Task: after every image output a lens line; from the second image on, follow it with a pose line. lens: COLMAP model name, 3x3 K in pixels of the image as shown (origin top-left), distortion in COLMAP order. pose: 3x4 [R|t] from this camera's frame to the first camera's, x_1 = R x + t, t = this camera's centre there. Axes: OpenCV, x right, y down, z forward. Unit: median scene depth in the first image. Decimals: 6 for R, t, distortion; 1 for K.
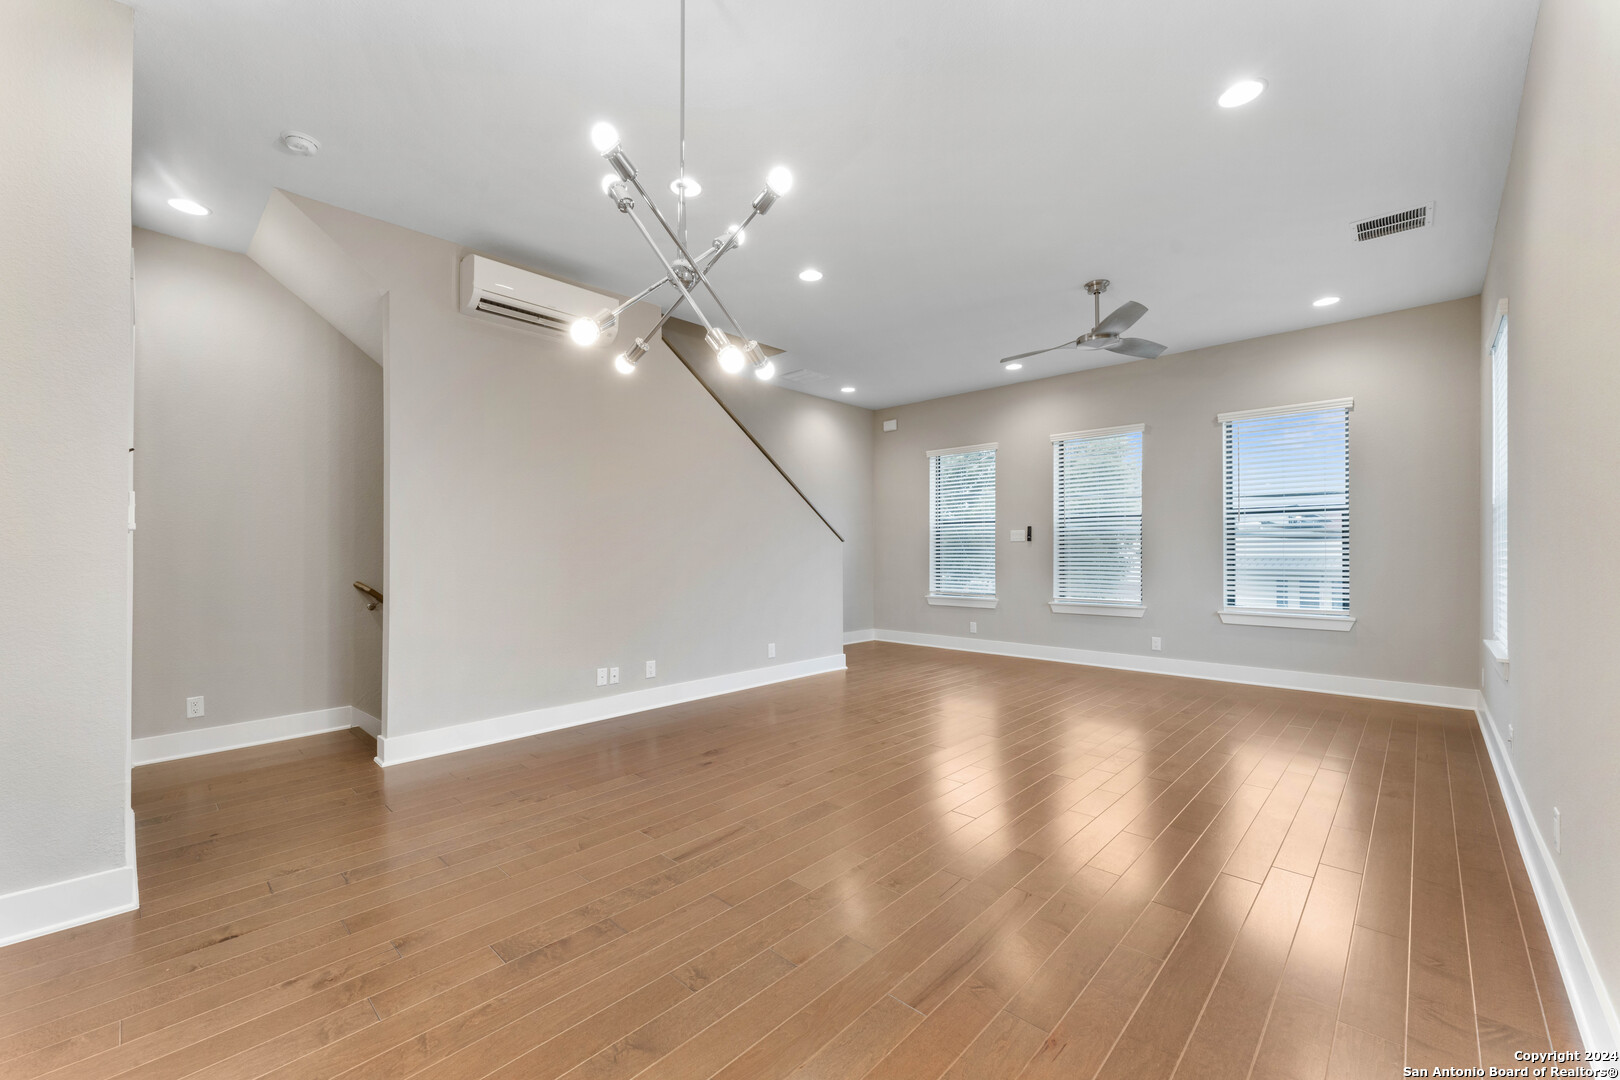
lens RADIAL K [[647.4, 0, 810.0], [0, 647.4, 540.0], [0, 0, 1]] dist [-0.000342, -0.000001]
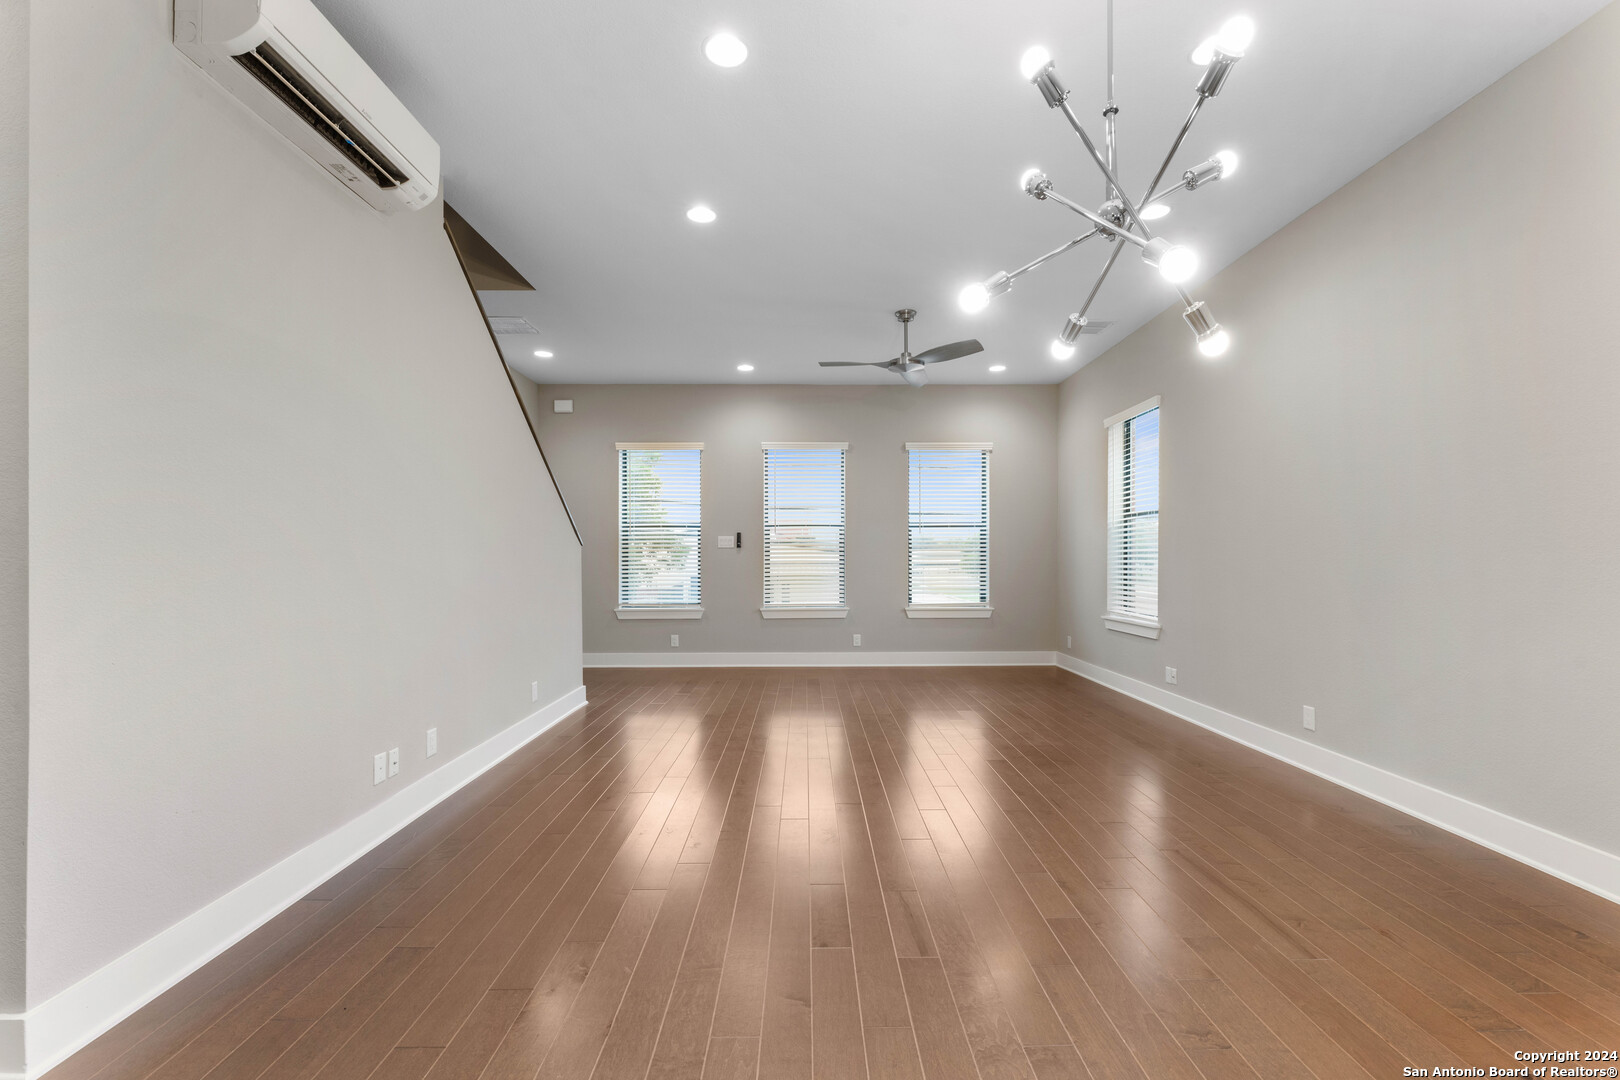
lens RADIAL K [[683.5, 0, 811.2], [0, 683.5, 552.7], [0, 0, 1]] dist [-0.003558, -0.000262]
pose [[0.717942, 0.006819, 0.696070, -0.348487], [-0.011918, 0.999926, 0.002497, 0.006170], [-0.696001, -0.010089, 0.717970, 0.205647]]
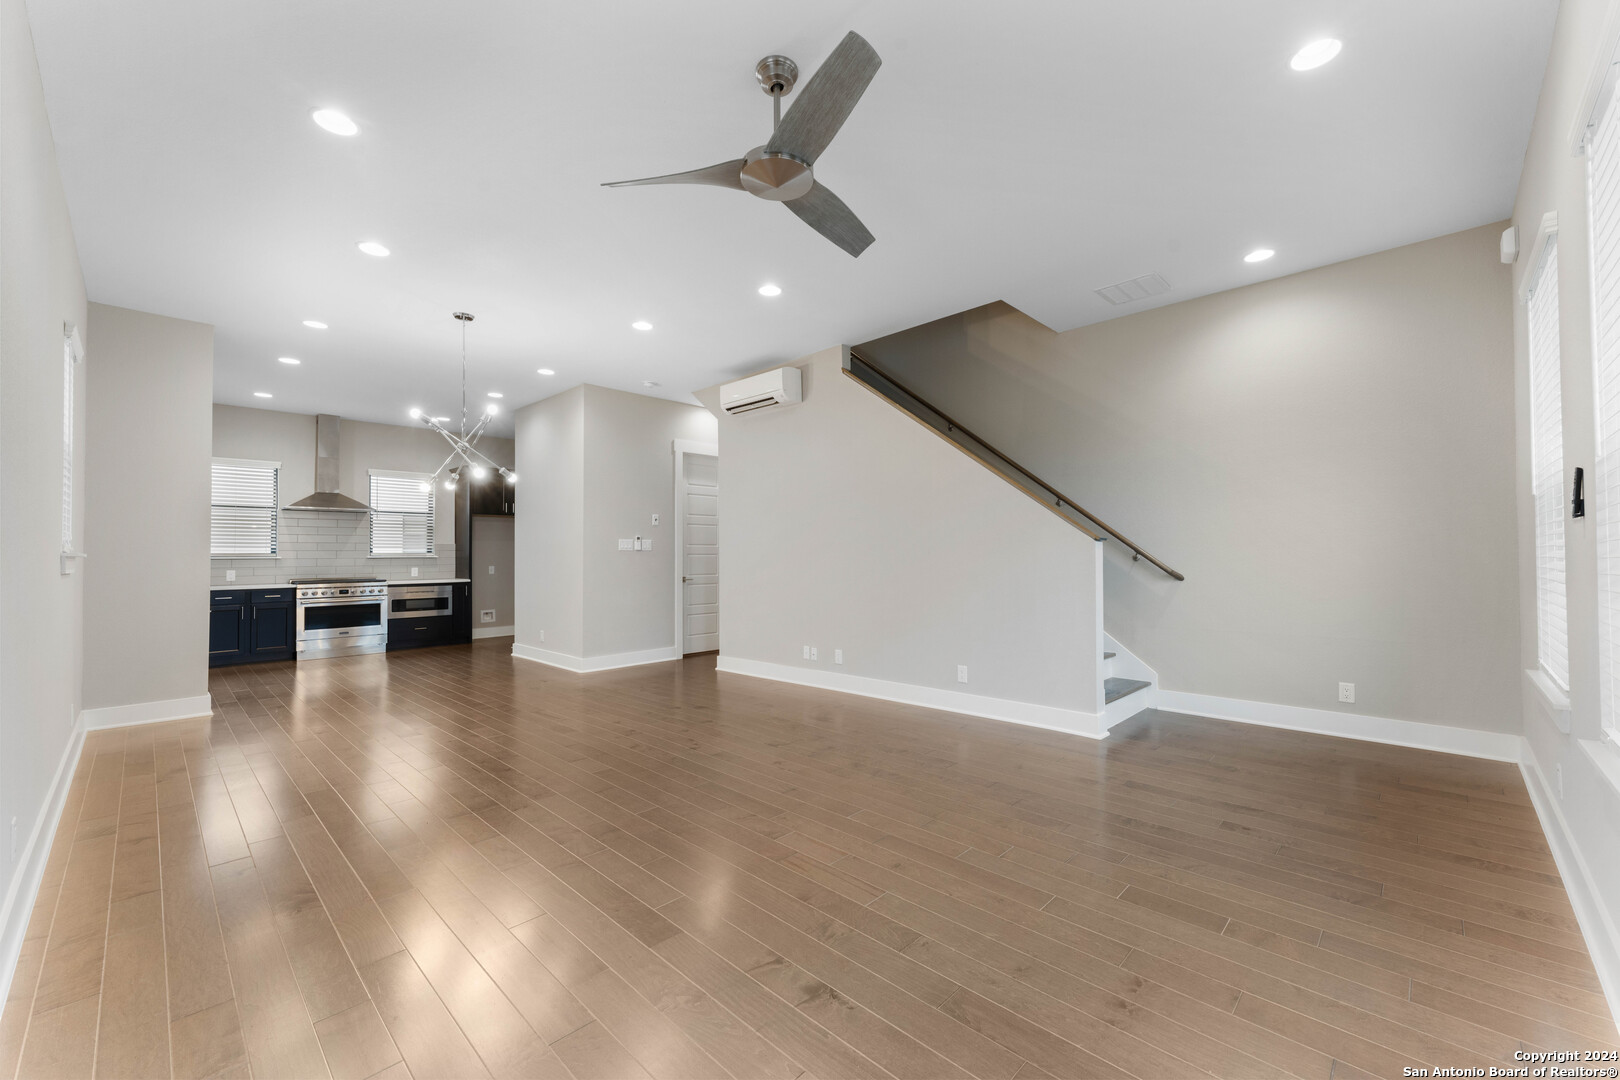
lens RADIAL K [[647.4, 0, 810.0], [0, 647.4, 540.0], [0, 0, 1]] dist [-0.000342, -0.000001]
pose [[-0.011997, -0.022149, -0.999683, 0.725085], [0.028567, 0.999339, -0.022485, 0.010255], [0.999520, -0.028828, -0.011356, 0.756322]]
